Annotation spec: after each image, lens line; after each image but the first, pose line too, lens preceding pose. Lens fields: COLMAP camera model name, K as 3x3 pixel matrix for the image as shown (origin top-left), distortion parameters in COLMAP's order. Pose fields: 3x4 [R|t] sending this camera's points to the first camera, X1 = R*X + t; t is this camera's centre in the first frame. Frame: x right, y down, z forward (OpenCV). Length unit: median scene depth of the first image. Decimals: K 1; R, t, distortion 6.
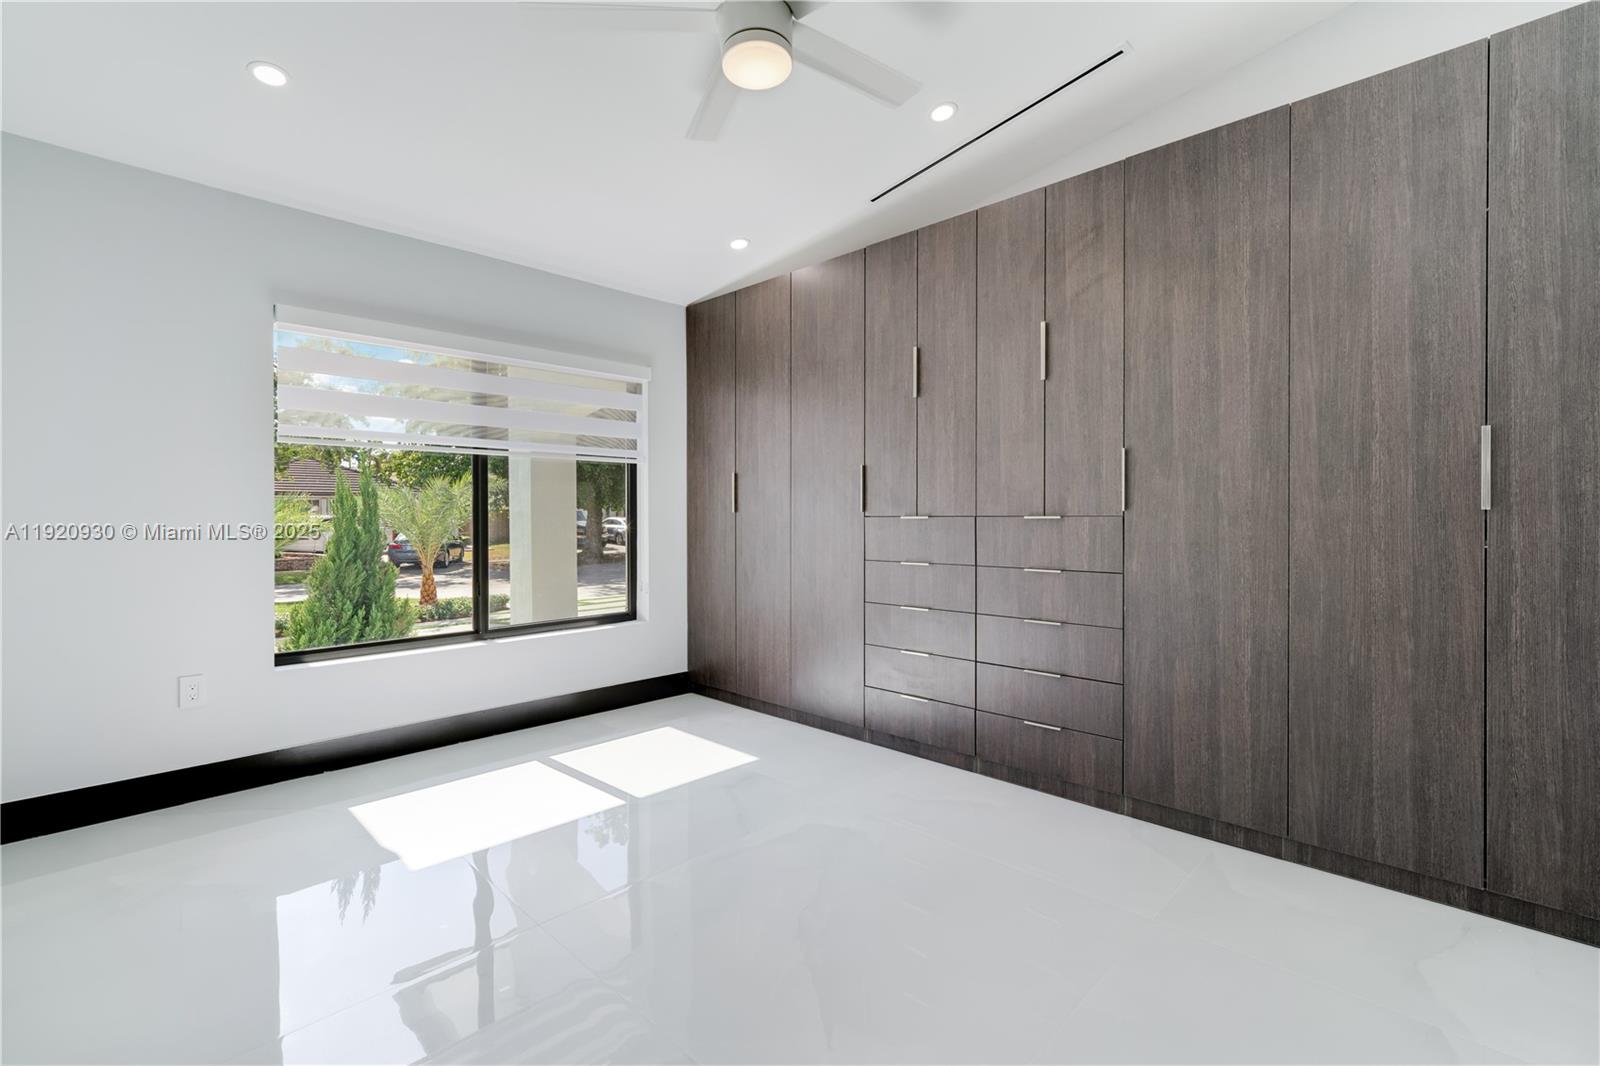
lens RADIAL K [[710.1, 0, 803.2], [0, 710.1, 512.1], [0, 0, 1]] dist [0.003126, -0.000592]
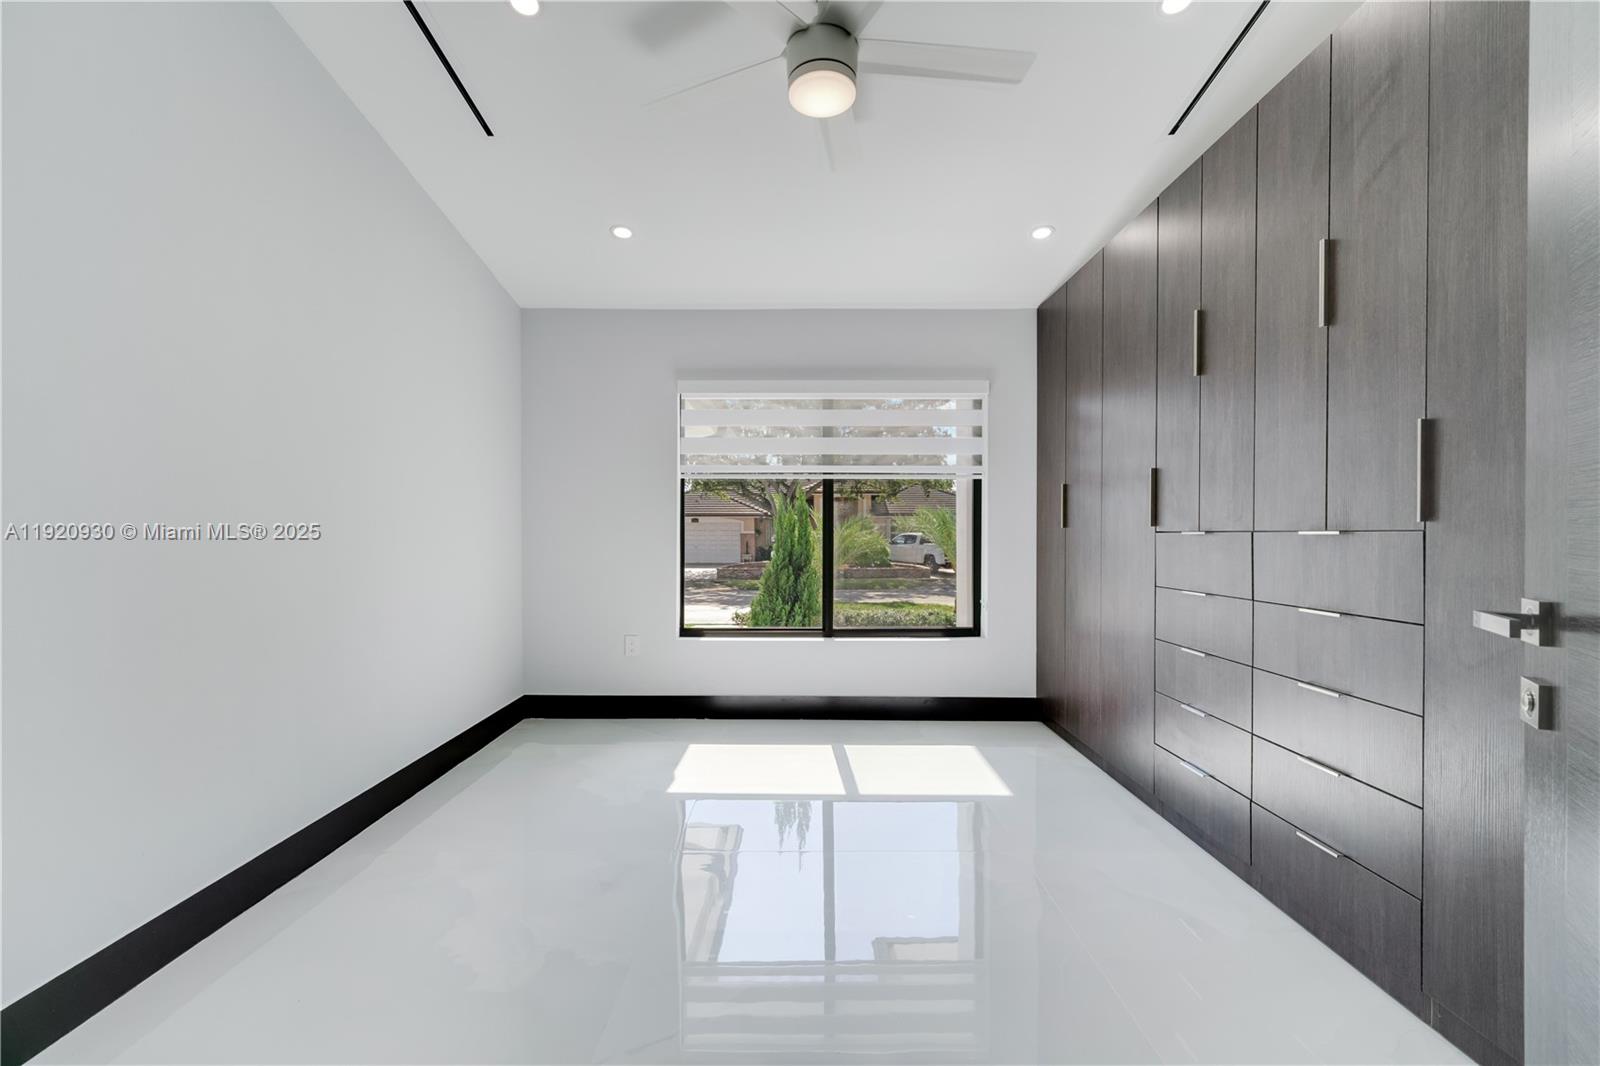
lens RADIAL K [[720.3, 0, 792.7], [0, 720.3, 531.1], [0, 0, 1]] dist [0.001407, -0.000280]
pose [[0.697686, 0.001579, -0.716402, 0.365939], [-0.001011, 0.999999, 0.001219, 0.003925], [0.716403, -0.000126, 0.697687, 0.132310]]
